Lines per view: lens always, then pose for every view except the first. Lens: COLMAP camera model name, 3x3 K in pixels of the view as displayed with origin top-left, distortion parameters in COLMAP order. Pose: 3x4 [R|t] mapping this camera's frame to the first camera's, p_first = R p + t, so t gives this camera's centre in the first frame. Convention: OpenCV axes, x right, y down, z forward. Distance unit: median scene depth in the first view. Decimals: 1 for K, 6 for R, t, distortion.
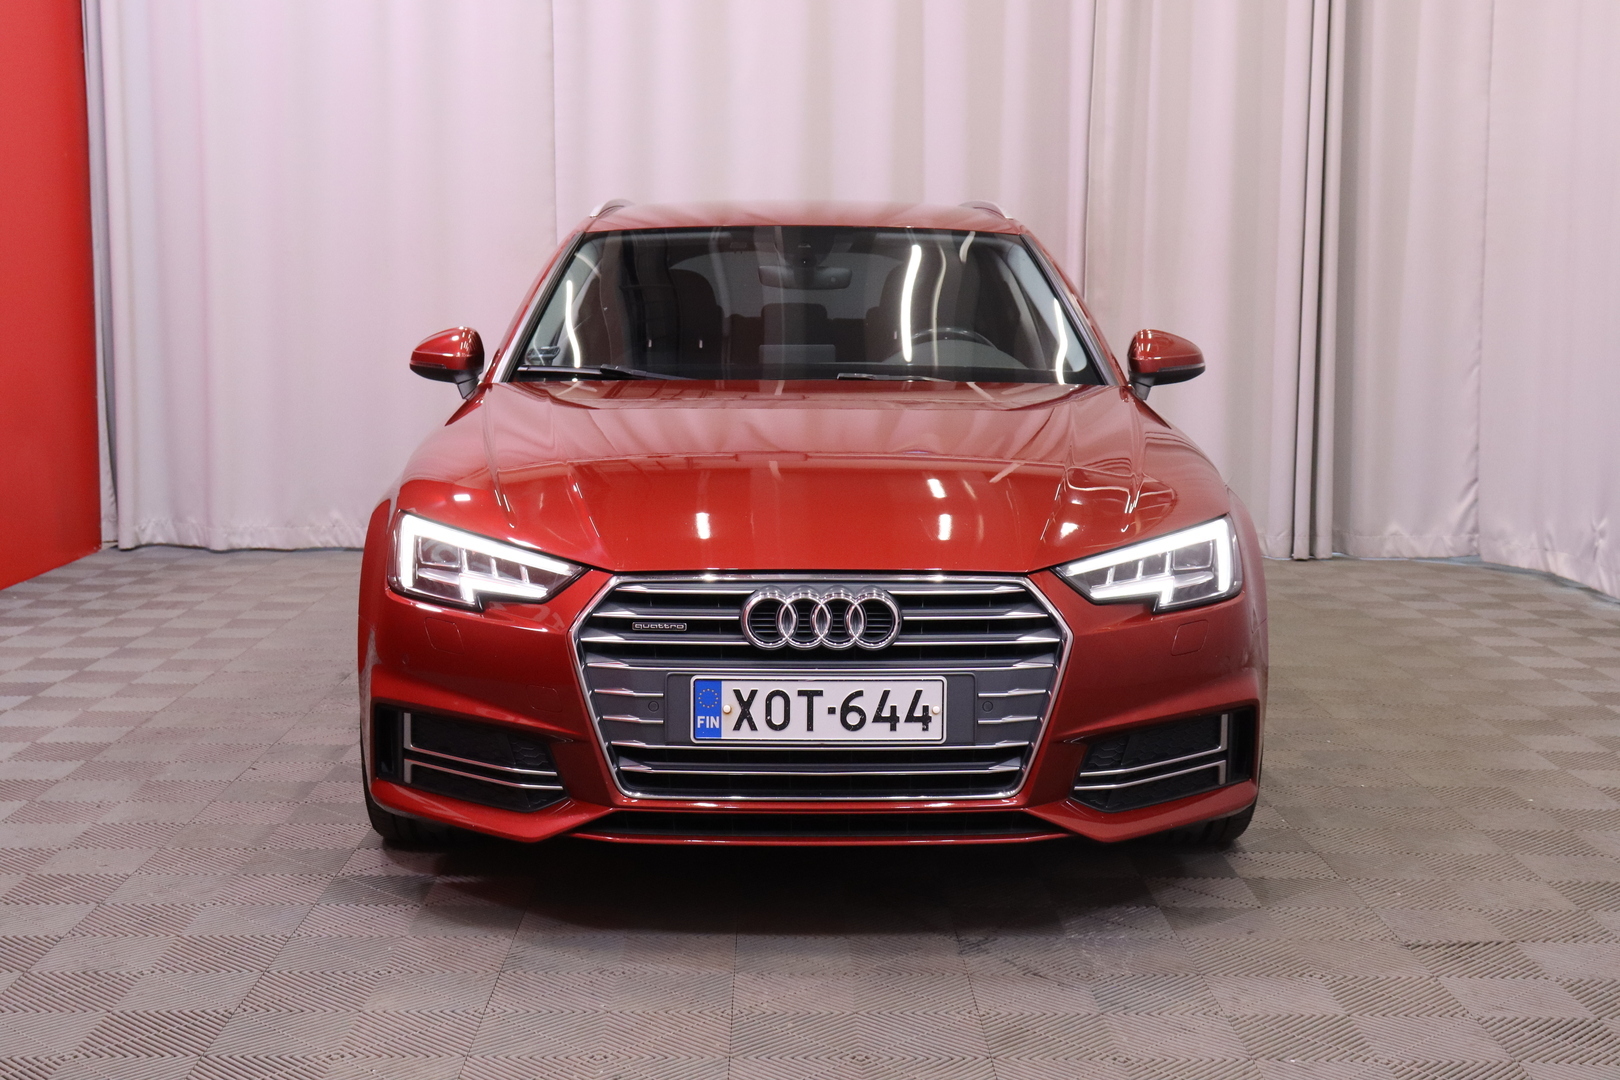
lens RADIAL K [[2245.3, 0, 810.0], [0, 2245.3, 540.0], [0, 0, 1]] dist [-0.003530, 0.056975]
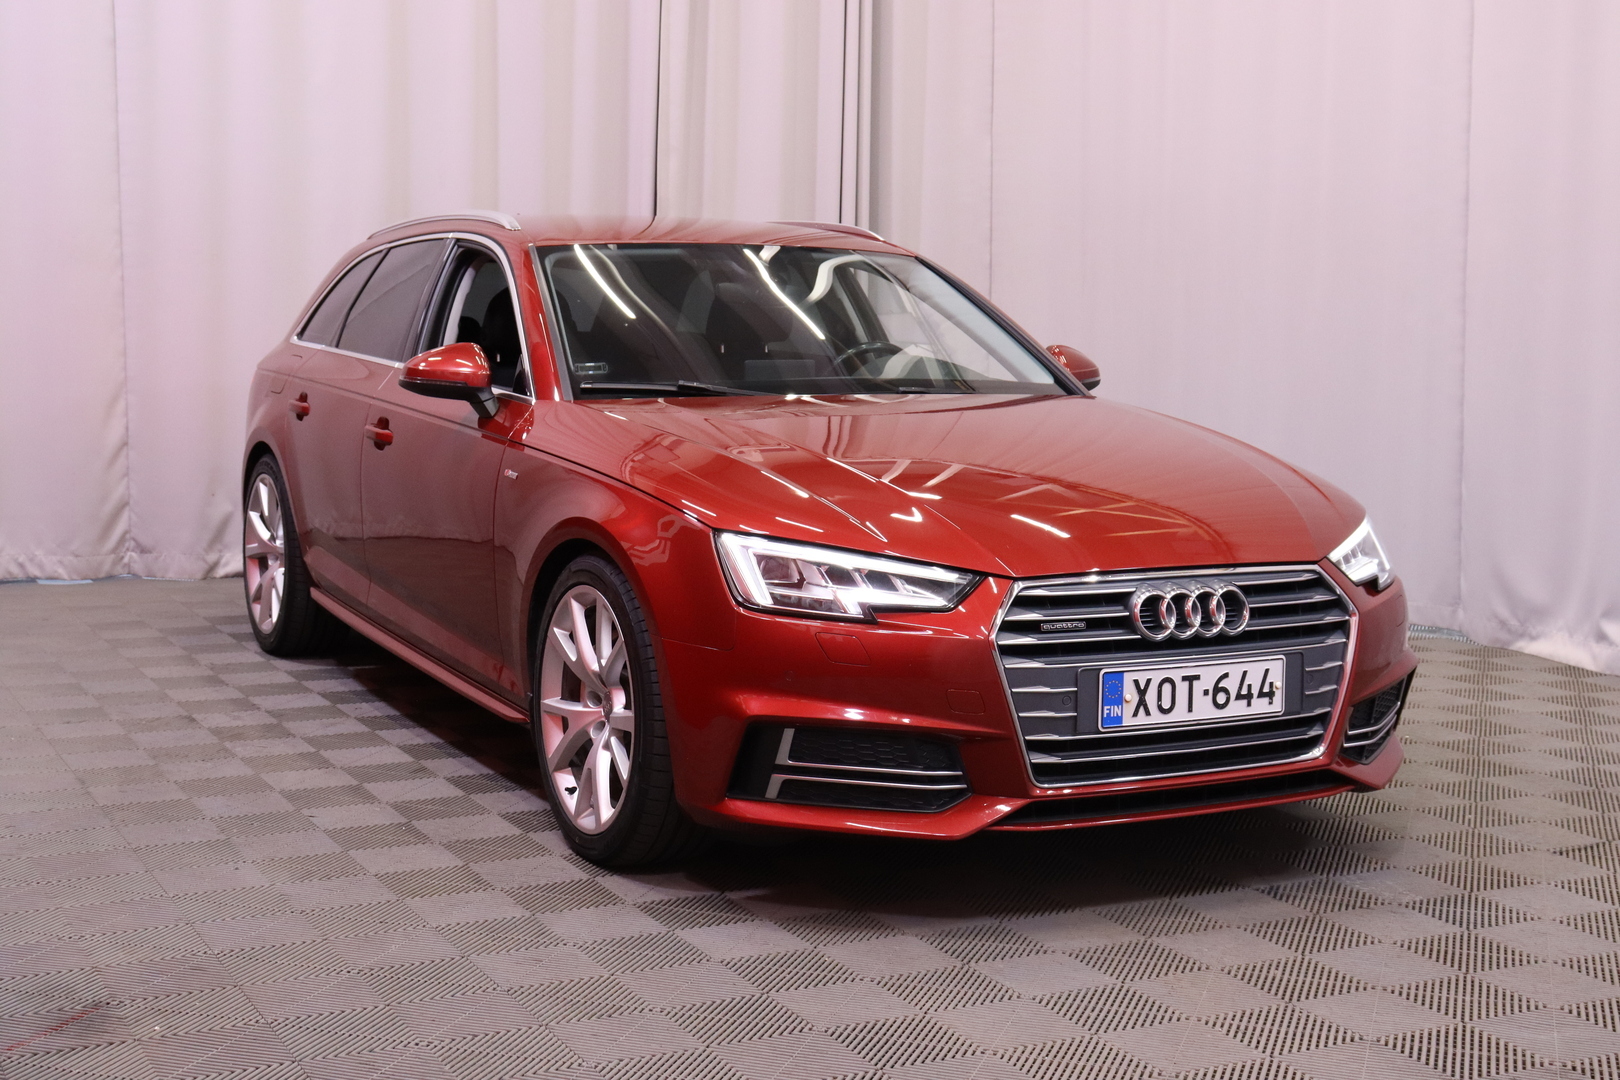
lens RADIAL K [[2283.9, 0, 810.0], [0, 2283.9, 540.0], [0, 0, 1]] dist [0.010184, 0.069473]
pose [[0.893085, -0.042764, 0.447851, -0.666317], [0.043103, 0.999026, 0.009442, -0.018343], [-0.447818, 0.010871, 0.894059, 0.076250]]
